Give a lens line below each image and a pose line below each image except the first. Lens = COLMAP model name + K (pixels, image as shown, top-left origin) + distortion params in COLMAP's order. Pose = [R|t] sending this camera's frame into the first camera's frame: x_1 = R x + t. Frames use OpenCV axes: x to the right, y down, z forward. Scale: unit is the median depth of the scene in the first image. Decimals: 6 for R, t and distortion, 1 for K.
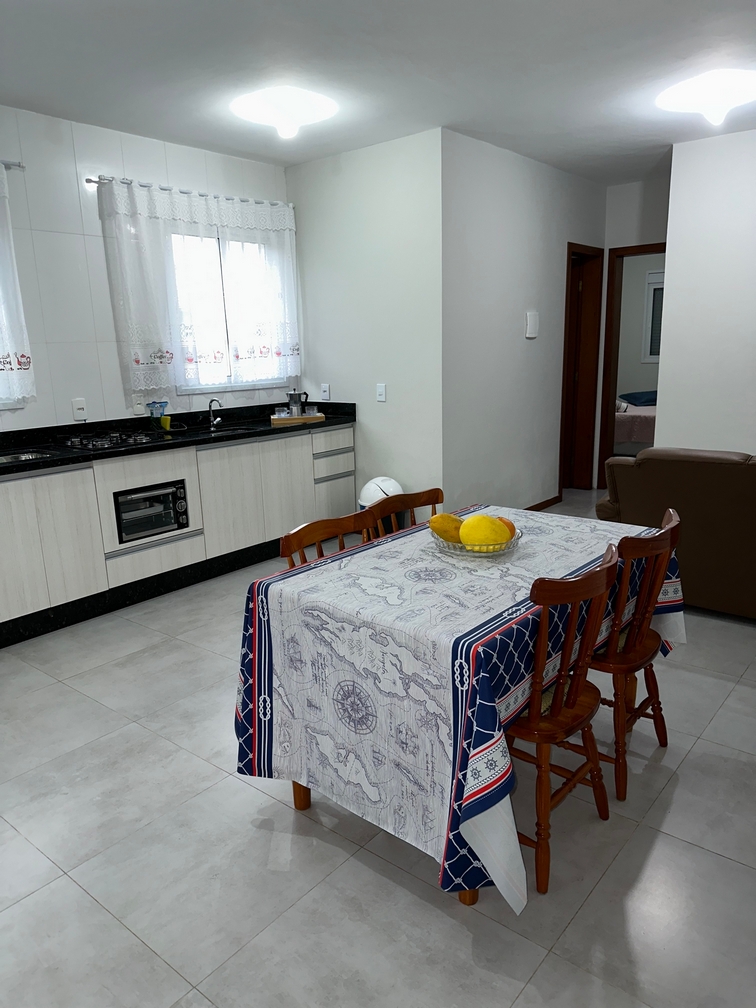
lens RADIAL K [[708.3, 0, 377.3], [0, 708.3, 506.7], [0, 0, 1]] dist [0.043957, -0.060849]
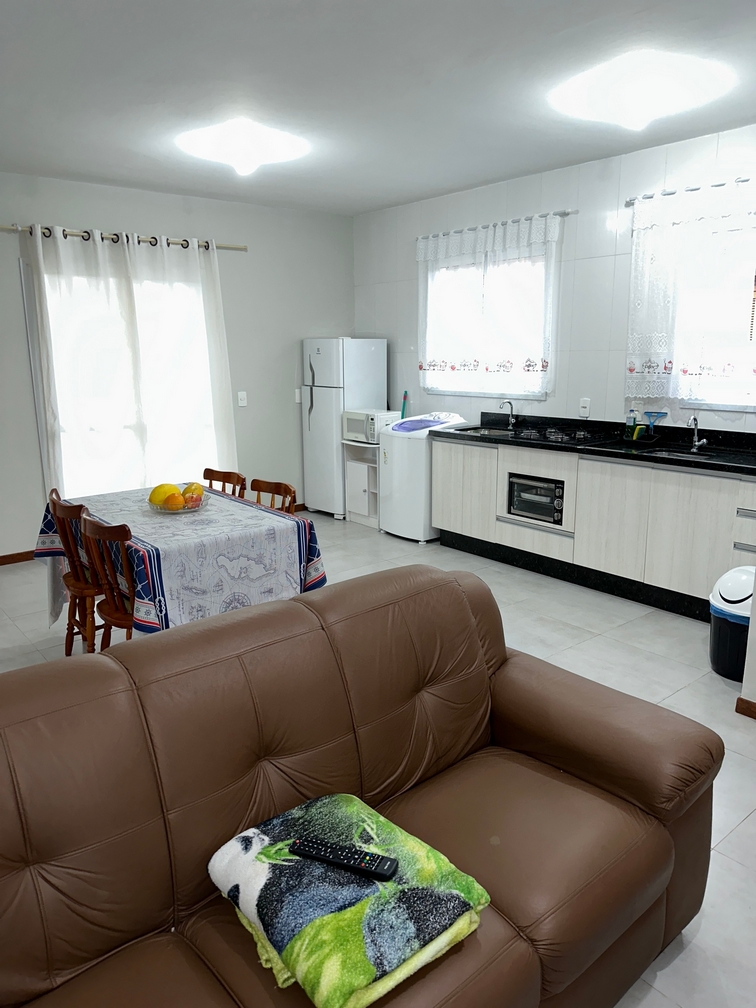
lens RADIAL K [[708.3, 0, 376.6], [0, 708.3, 503.2], [0, 0, 1]] dist [0.043957, -0.060849]
pose [[-0.192146, 0.237114, -0.952290, 0.916309], [-0.203707, 0.939600, 0.275056, -0.275434], [0.959991, 0.246840, -0.132239, 0.986783]]
